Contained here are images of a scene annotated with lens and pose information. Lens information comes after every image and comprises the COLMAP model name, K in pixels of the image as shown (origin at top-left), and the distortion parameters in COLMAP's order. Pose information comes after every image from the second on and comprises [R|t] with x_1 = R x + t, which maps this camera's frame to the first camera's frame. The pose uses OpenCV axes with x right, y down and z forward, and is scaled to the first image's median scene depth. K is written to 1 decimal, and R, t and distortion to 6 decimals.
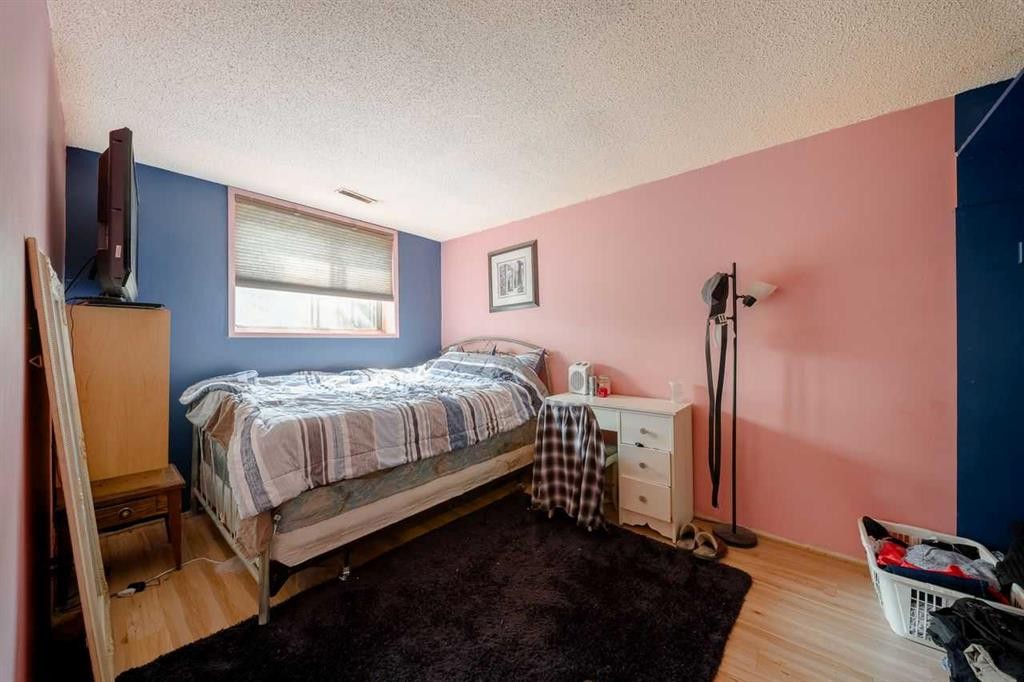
lens RADIAL K [[357.6, 0, 512.0], [0, 357.6, 341.0], [0, 0, 1]] dist [-0.000377, -0.000165]
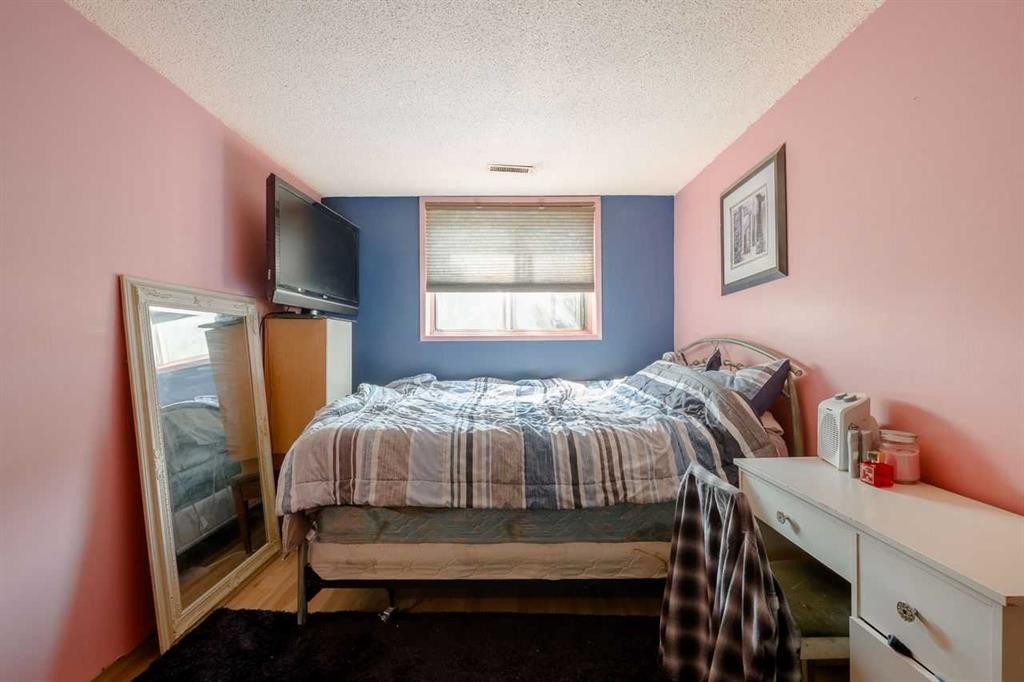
lens RADIAL K [[440.1, 0, 512.3], [0, 440.1, 347.3], [0, 0, 1]] dist [0.006890, -0.000107]
pose [[0.643617, 0.005209, -0.765330, 0.373096], [0.004733, 0.999931, 0.010786, -0.005283], [0.765333, -0.010564, 0.643548, 0.373332]]
